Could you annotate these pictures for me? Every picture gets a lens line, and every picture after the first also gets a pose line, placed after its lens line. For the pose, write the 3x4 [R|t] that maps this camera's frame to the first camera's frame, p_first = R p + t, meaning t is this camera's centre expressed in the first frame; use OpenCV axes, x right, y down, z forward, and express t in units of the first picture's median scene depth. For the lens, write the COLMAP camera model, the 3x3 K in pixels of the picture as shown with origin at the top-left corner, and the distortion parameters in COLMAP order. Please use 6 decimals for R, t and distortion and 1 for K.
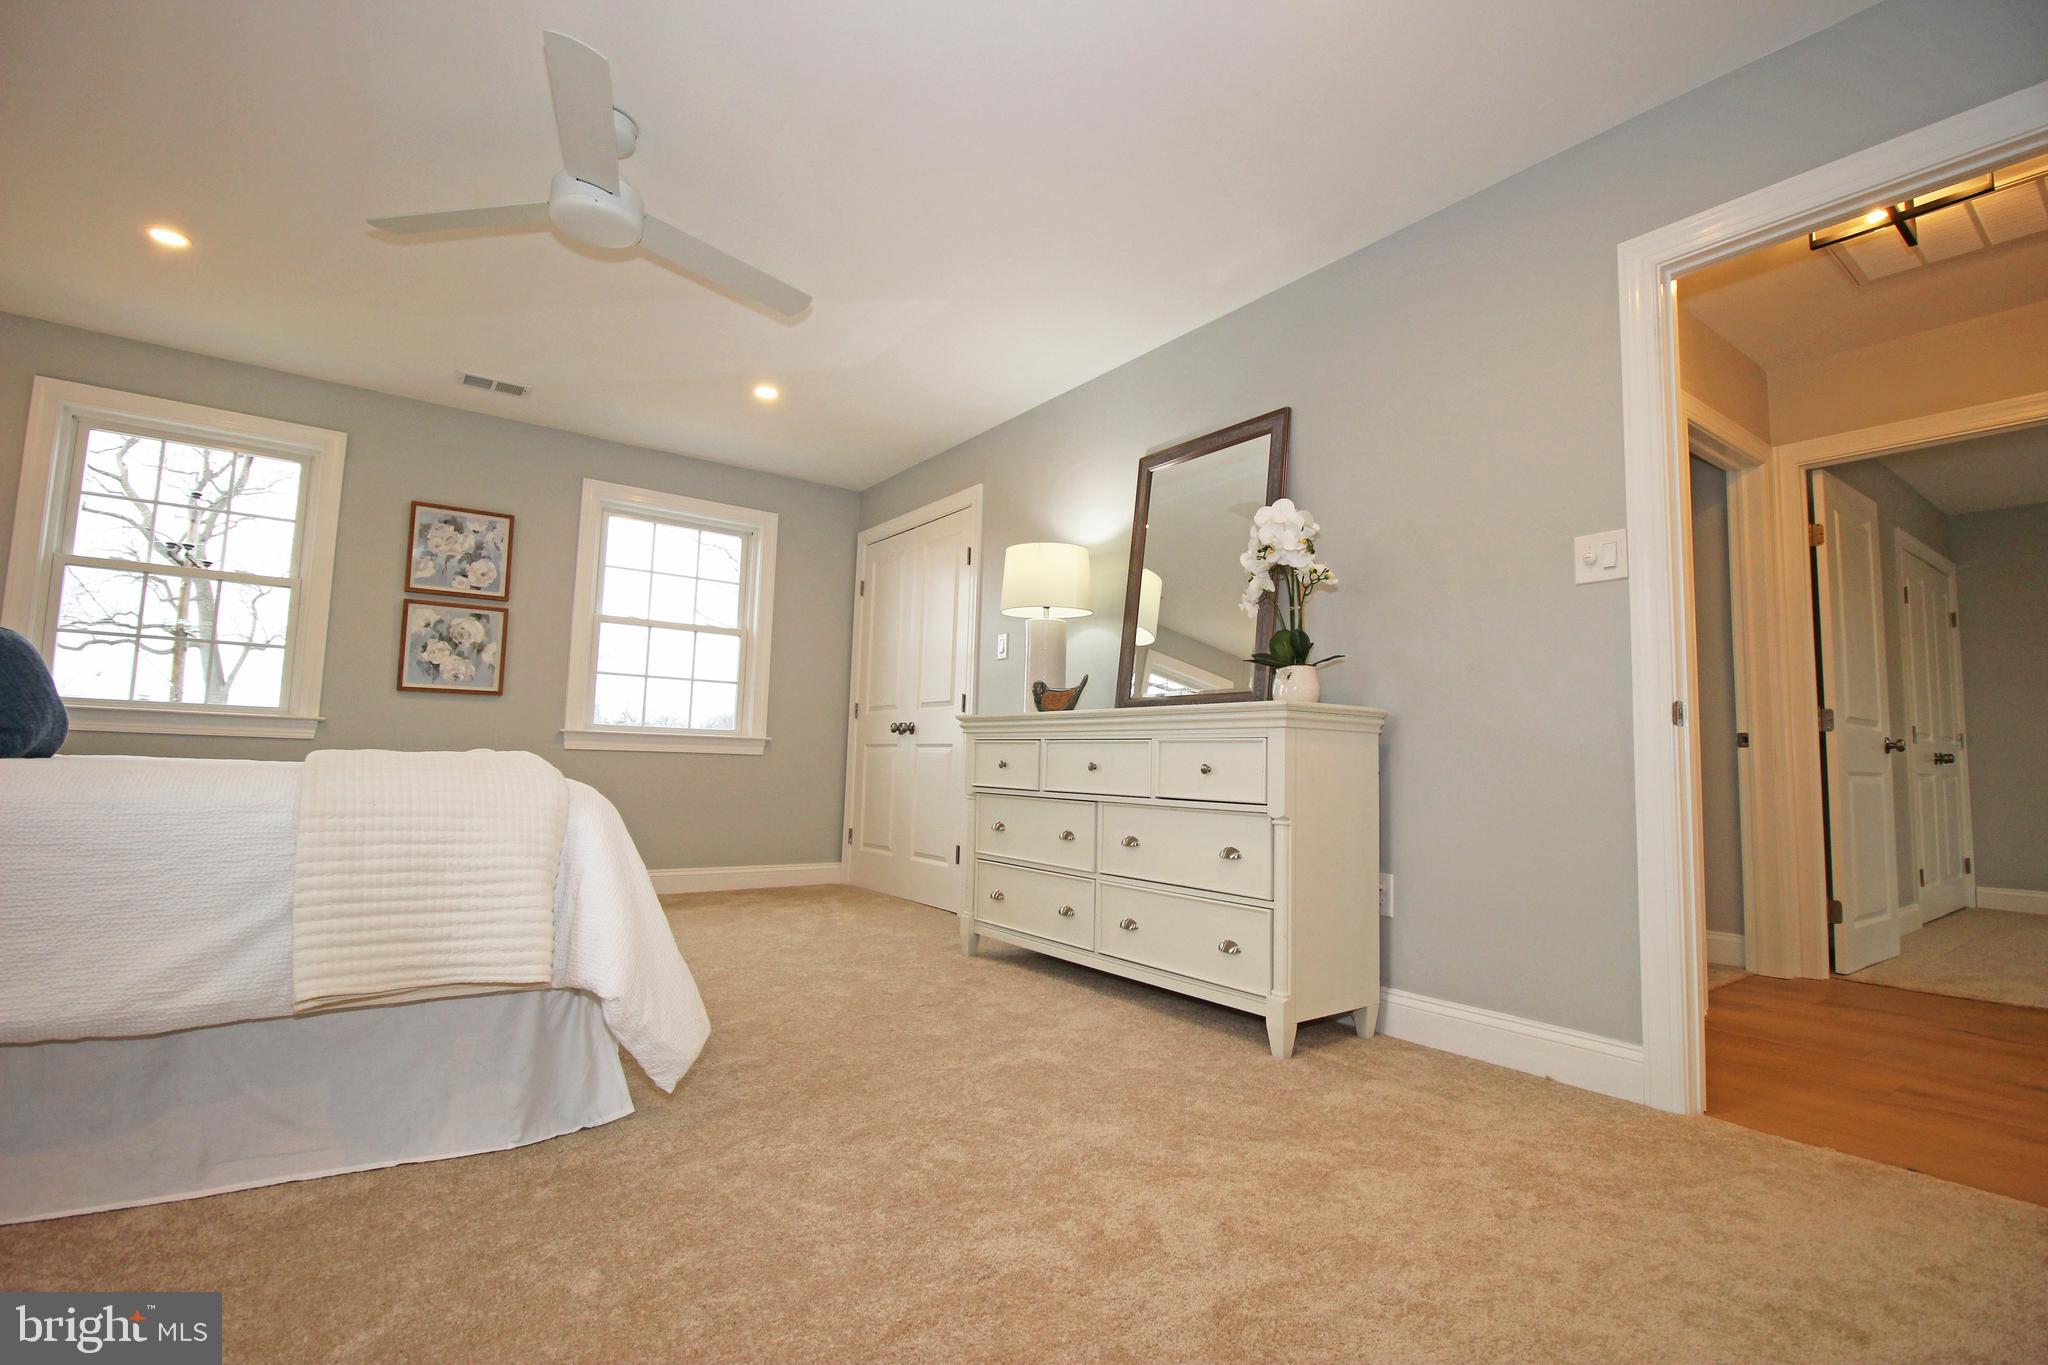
lens RADIAL K [[940.1, 0, 1057.5], [0, 940.1, 675.9], [0, 0, 1]] dist [0.006064, -0.016162]
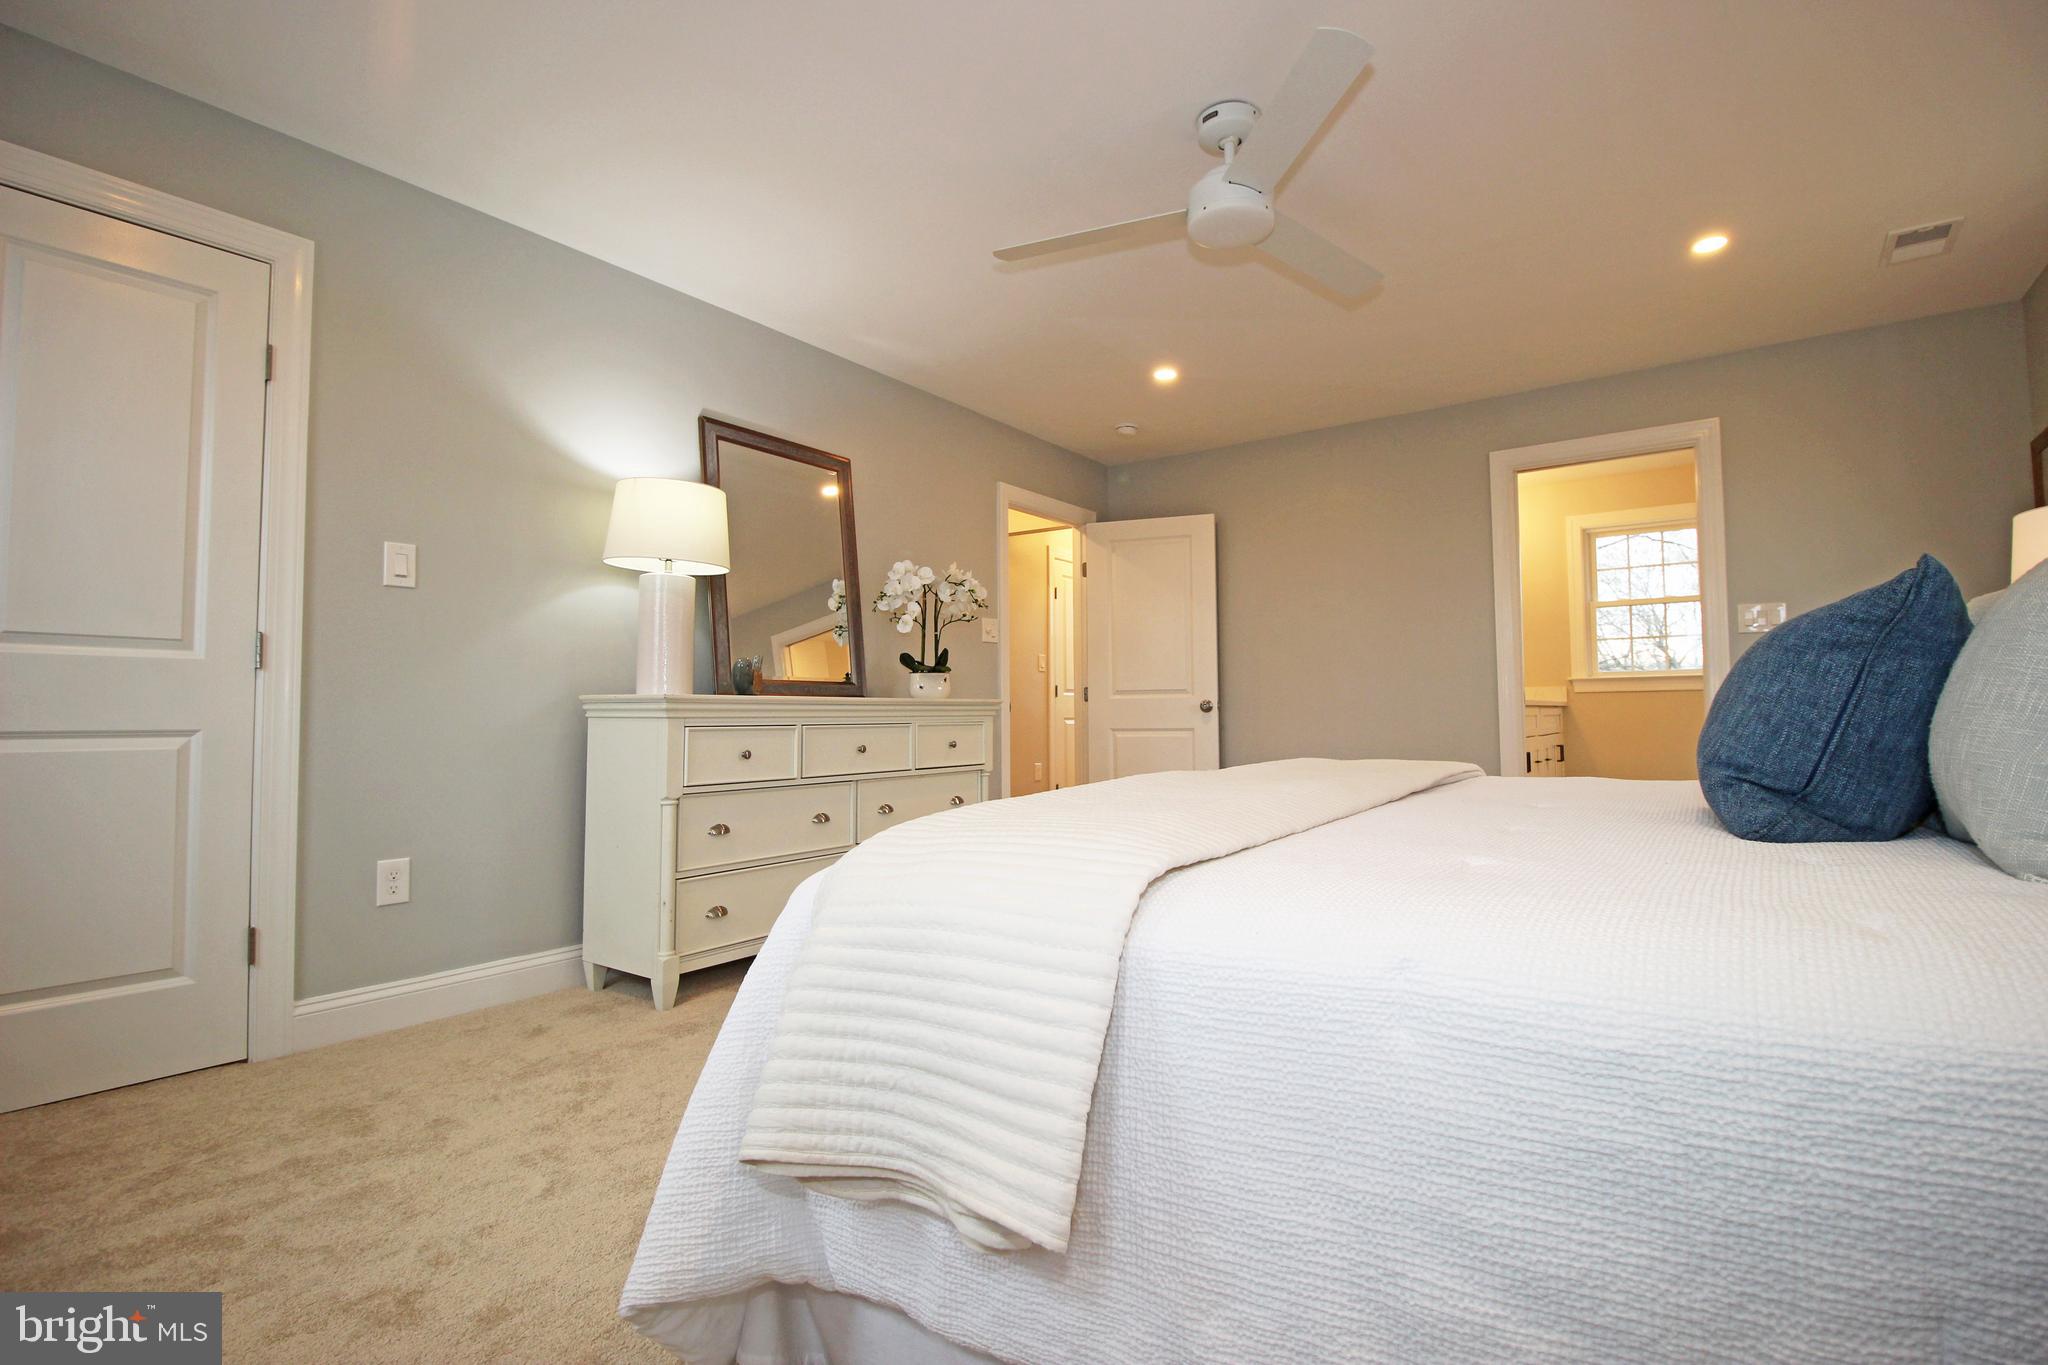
lens RADIAL K [[940.1, 0, 1057.5], [0, 940.1, 675.9], [0, 0, 1]] dist [0.006064, -0.016162]
pose [[-0.310711, 0.010899, 0.950442, -0.935664], [-0.095145, 0.994555, -0.042509, 0.030183], [-0.945731, -0.103638, -0.307982, 0.967013]]
